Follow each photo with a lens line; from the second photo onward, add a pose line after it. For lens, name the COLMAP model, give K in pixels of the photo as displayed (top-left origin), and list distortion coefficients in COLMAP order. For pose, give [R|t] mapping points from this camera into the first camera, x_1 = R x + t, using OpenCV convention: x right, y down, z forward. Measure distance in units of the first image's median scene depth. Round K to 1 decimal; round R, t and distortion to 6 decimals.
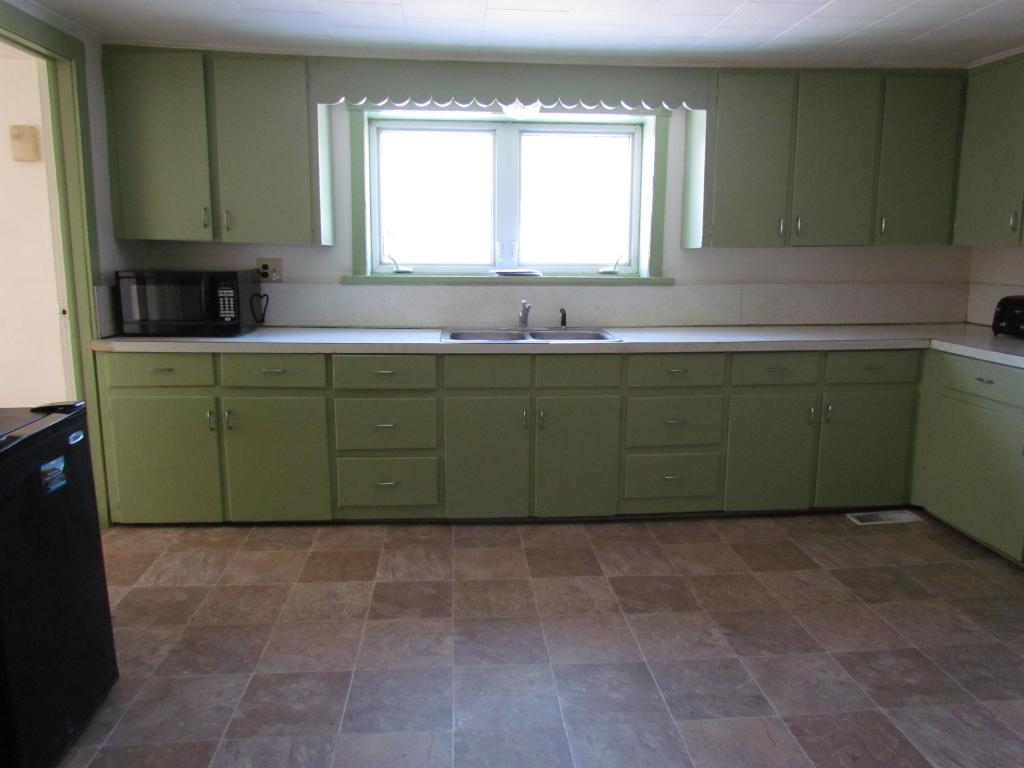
lens RADIAL K [[701.4, 0, 517.2], [0, 701.4, 383.1], [0, 0, 1]] dist [-0.028386, 0.007619]
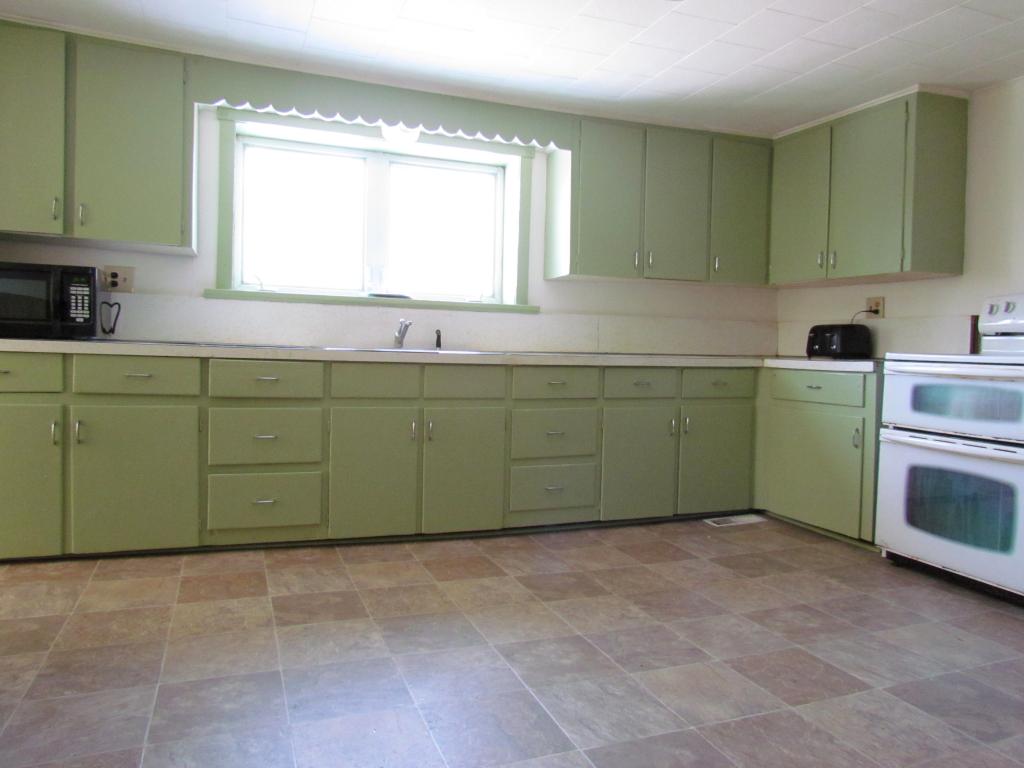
lens RADIAL K [[701.4, 0, 519.1], [0, 701.4, 376.9], [0, 0, 1]] dist [-0.028386, 0.007619]
pose [[0.960913, 0.006195, 0.276781, -0.121615], [0.027420, 0.992705, -0.117414, 0.098247], [-0.275489, 0.120413, 0.953733, 0.013794]]
